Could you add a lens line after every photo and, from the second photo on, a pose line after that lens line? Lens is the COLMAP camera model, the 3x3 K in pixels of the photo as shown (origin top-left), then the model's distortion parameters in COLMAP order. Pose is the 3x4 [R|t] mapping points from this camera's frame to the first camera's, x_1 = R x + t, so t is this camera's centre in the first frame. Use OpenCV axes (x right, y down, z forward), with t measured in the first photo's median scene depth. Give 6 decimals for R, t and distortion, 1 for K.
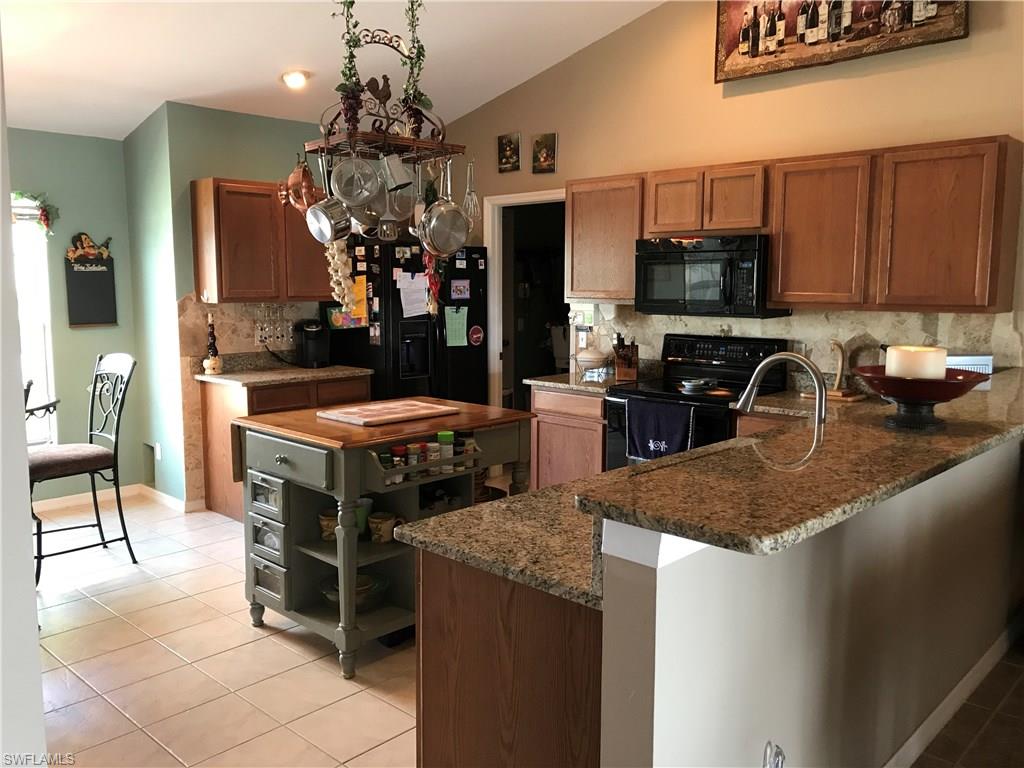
lens RADIAL K [[839.9, 0, 471.1], [0, 839.9, 384.4], [0, 0, 1]] dist [0.063103, -0.084812]
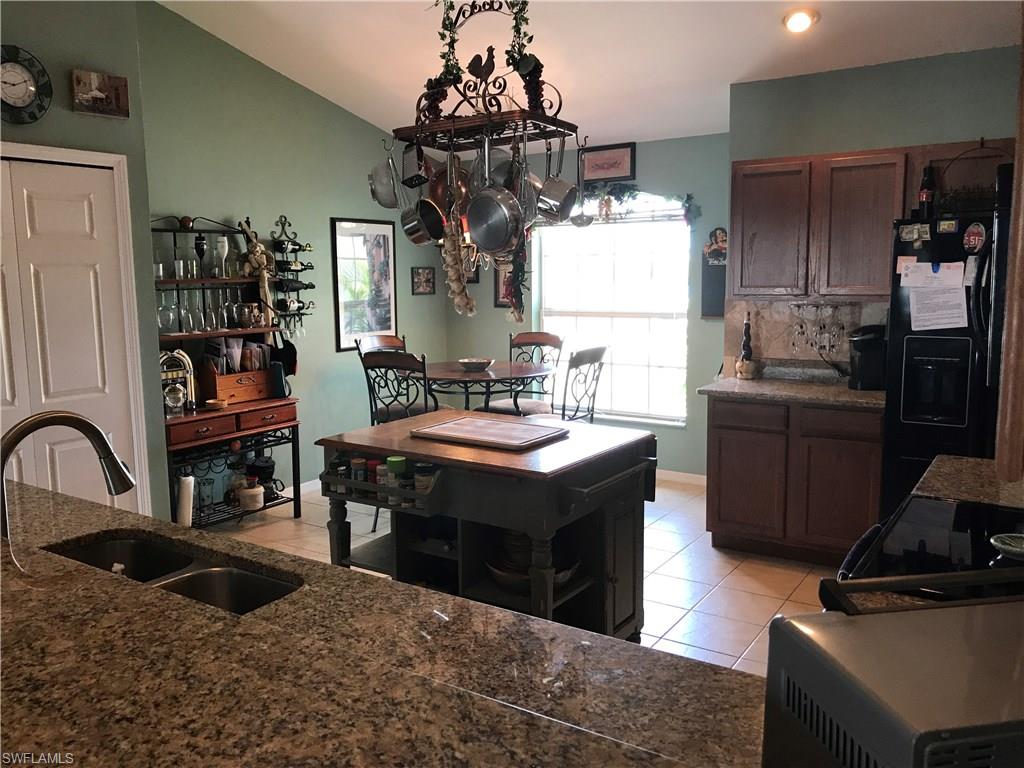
lens RADIAL K [[839.9, 0, 520.7], [0, 839.9, 378.2], [0, 0, 1]] dist [0.063103, -0.084812]
pose [[0.176393, 0.125238, -0.976320, 0.524785], [-0.111560, 0.988025, 0.106584, -0.080542], [0.977978, 0.090118, 0.188252, 0.586625]]
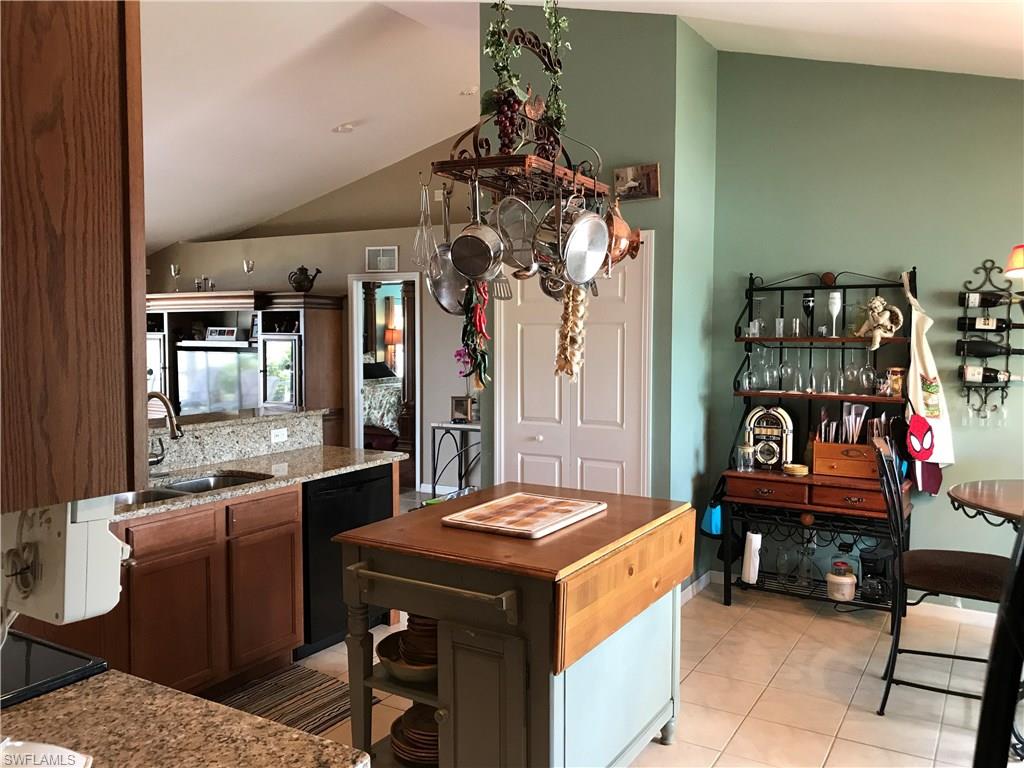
lens RADIAL K [[839.9, 0, 512.6], [0, 839.9, 384.1], [0, 0, 1]] dist [0.063103, -0.084812]
pose [[-0.975066, 0.013147, -0.221524, 0.071660], [-0.029572, 0.981643, 0.188423, -0.154845], [0.219935, 0.190275, -0.956778, 1.157958]]
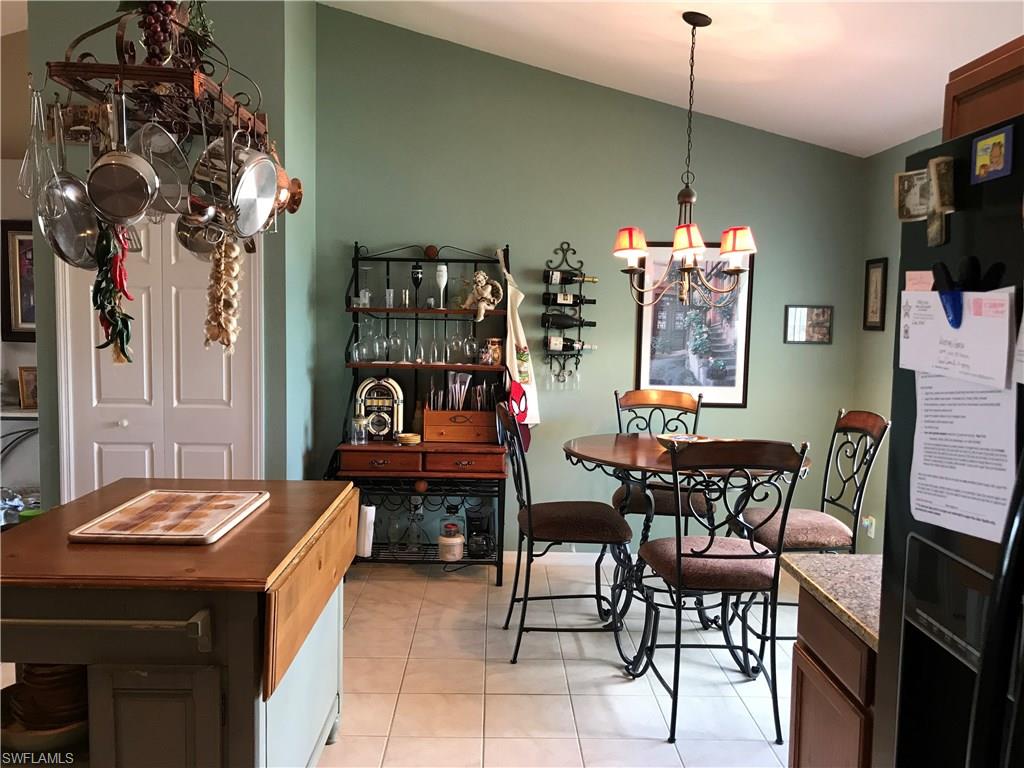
lens RADIAL K [[839.9, 0, 520.6], [0, 839.9, 377.5], [0, 0, 1]] dist [0.063103, -0.084812]
pose [[-0.714508, 0.043751, -0.698258, 0.119454], [-0.108192, 0.979127, 0.172059, -0.140328], [0.691211, 0.198484, -0.694861, 1.087613]]
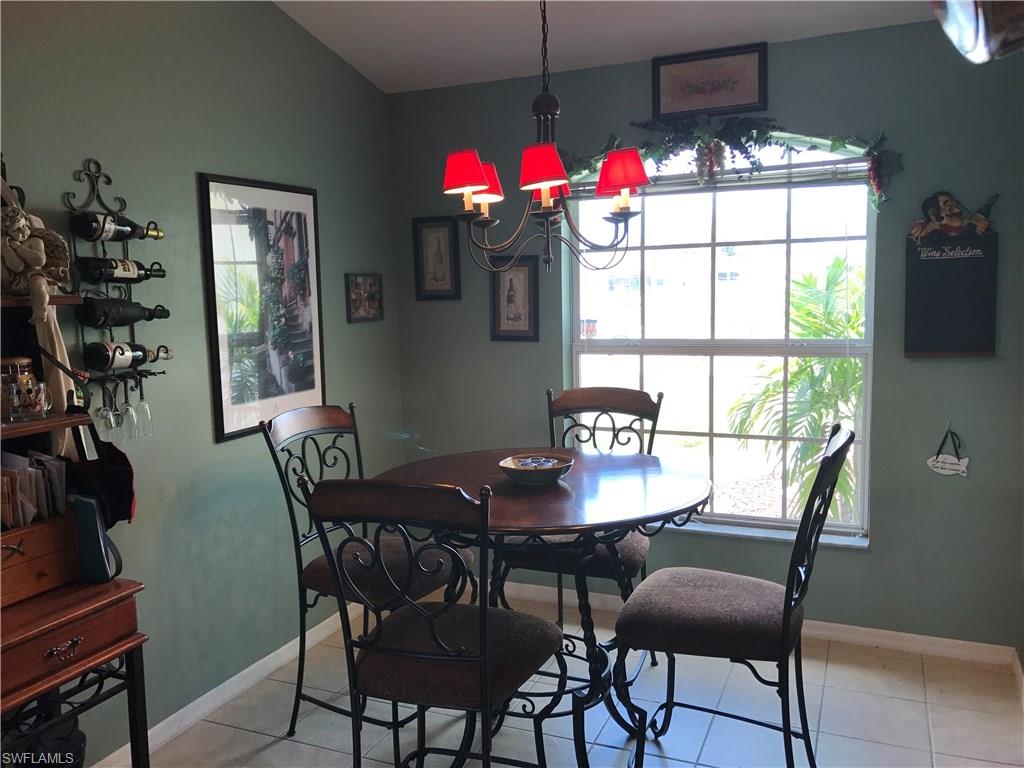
lens RADIAL K [[839.9, 0, 518.3], [0, 839.9, 375.9], [0, 0, 1]] dist [0.063103, -0.084812]
pose [[0.346105, 0.097255, -0.933141, -0.013889], [-0.091776, 0.993352, 0.069490, -0.069751], [0.933696, 0.061589, 0.352730, 0.542159]]
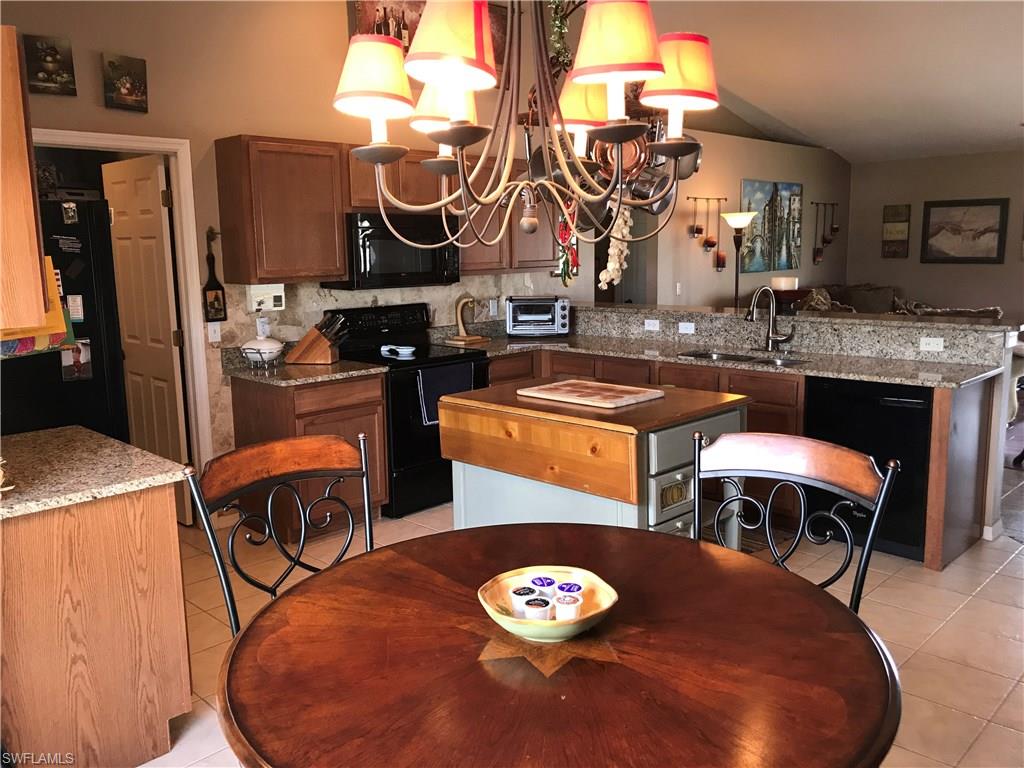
lens RADIAL K [[839.9, 0, 506.2], [0, 839.9, 380.5], [0, 0, 1]] dist [0.063103, -0.084812]
pose [[0.002124, -0.158092, 0.987422, -0.684286], [0.145590, 0.976952, 0.156102, -0.095108], [-0.989343, 0.143427, 0.025091, 0.719102]]
